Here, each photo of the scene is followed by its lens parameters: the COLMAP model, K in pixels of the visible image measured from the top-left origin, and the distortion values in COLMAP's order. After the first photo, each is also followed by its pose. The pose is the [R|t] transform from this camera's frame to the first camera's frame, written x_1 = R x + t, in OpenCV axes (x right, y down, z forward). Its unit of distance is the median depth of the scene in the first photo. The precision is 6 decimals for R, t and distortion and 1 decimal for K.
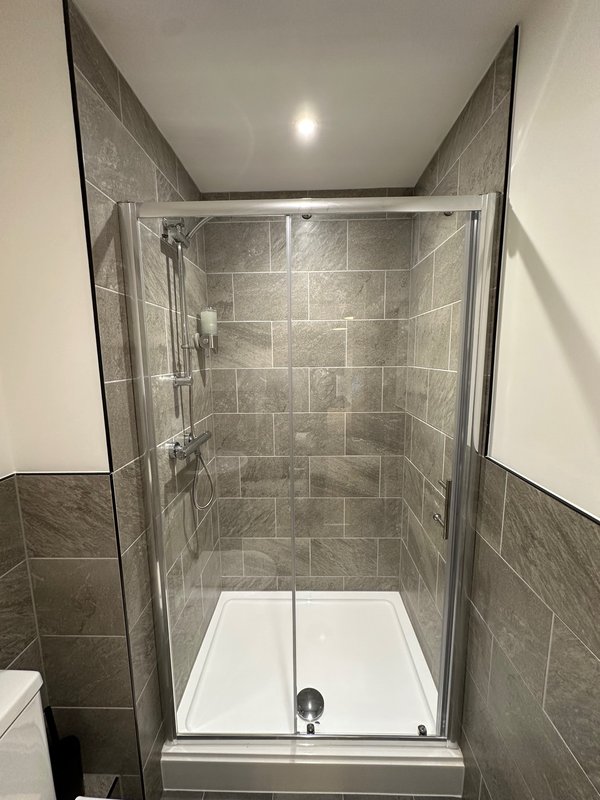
lens RADIAL K [[319.2, 0, 300.5], [0, 319.2, 400.7], [0, 0, 1]] dist [-0.003570, 0.000327]
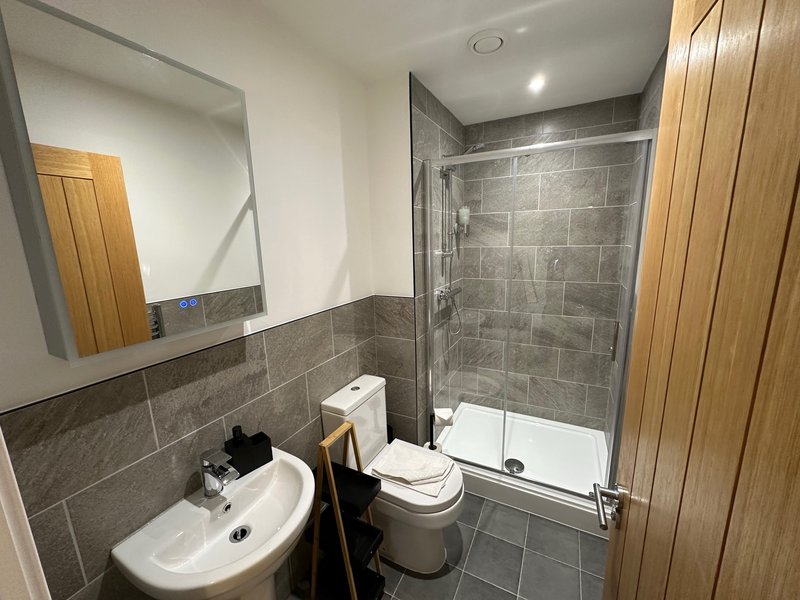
lens RADIAL K [[319.2, 0, 399.4], [0, 319.2, 299.4], [0, 0, 1]] dist [-0.003570, 0.000327]
pose [[0.898592, 0.071024, -0.432998, 0.109479], [-0.045801, 0.996605, 0.068422, 0.053719], [0.436387, -0.041652, 0.898794, -0.468709]]
